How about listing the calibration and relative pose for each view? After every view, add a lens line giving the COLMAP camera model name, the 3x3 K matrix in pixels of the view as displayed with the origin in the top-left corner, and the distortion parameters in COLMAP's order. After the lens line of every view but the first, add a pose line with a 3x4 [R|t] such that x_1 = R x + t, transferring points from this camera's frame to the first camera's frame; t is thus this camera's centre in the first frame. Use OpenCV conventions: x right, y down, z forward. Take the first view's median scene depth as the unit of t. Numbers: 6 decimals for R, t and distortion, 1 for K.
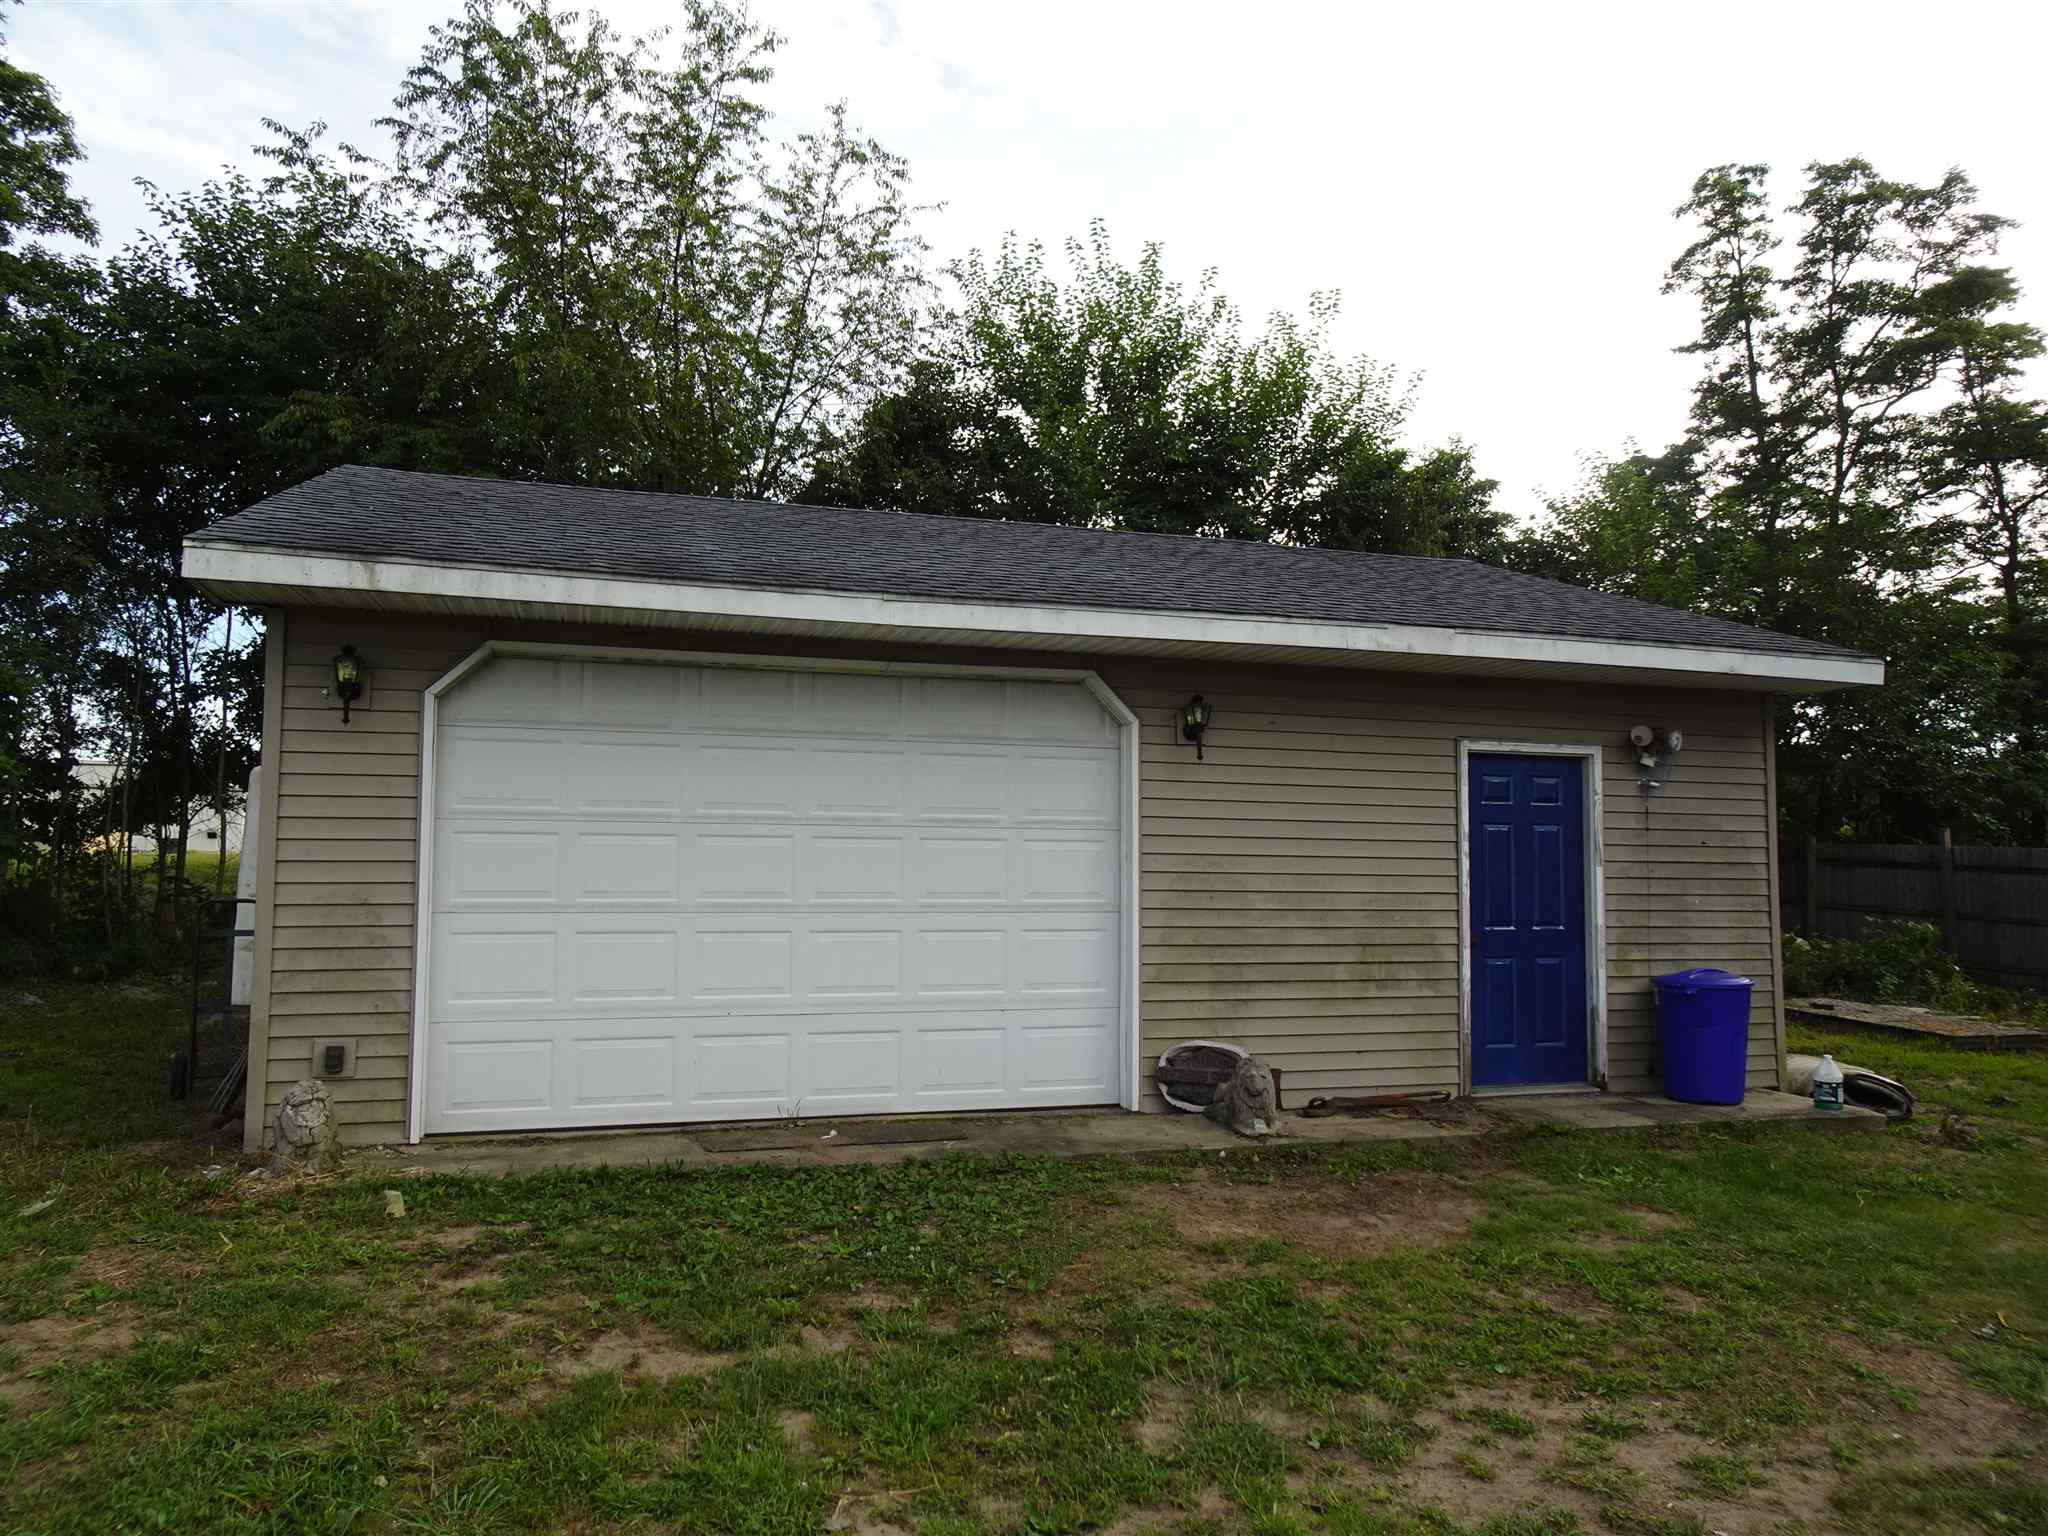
lens RADIAL K [[1486.0, 0, 1024.0], [0, 1486.0, 768.0], [0, 0, 1]] dist [-0.004177, -0.004402]
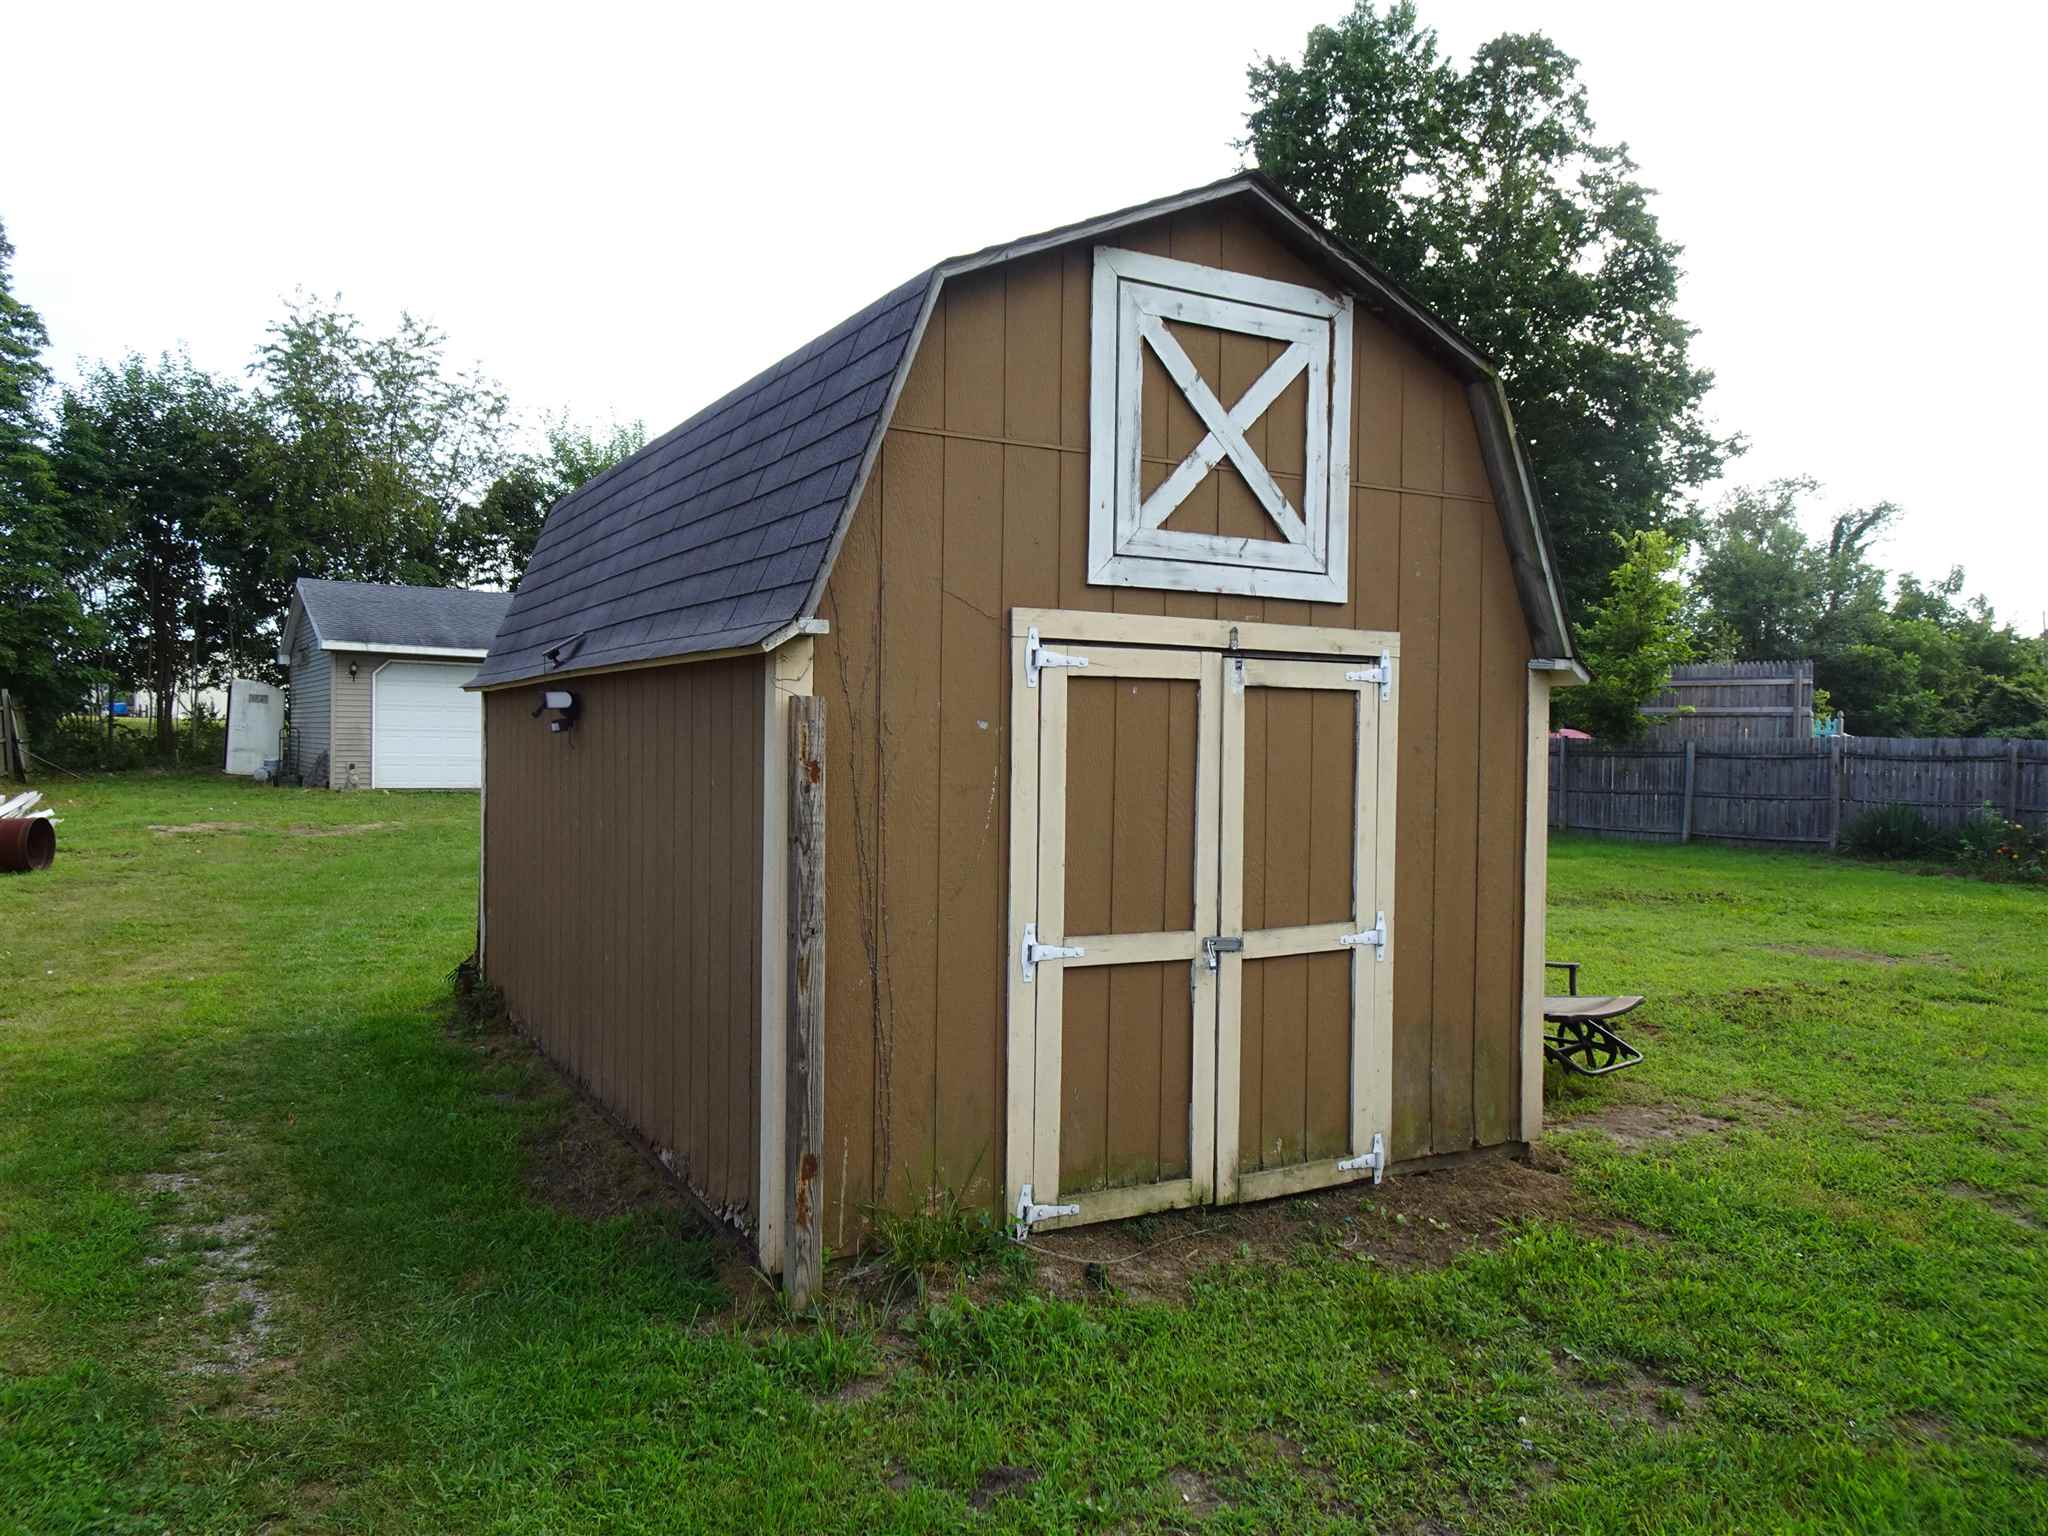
lens RADIAL K [[1486.0, 0, 1024.0], [0, 1486.0, 768.0], [0, 0, 1]] dist [-0.004177, -0.004402]
pose [[0.972272, 0.002375, 0.233839, 0.266784], [-0.020937, 0.996817, 0.076929, -0.109475], [-0.232912, -0.079692, 0.969227, -2.499313]]
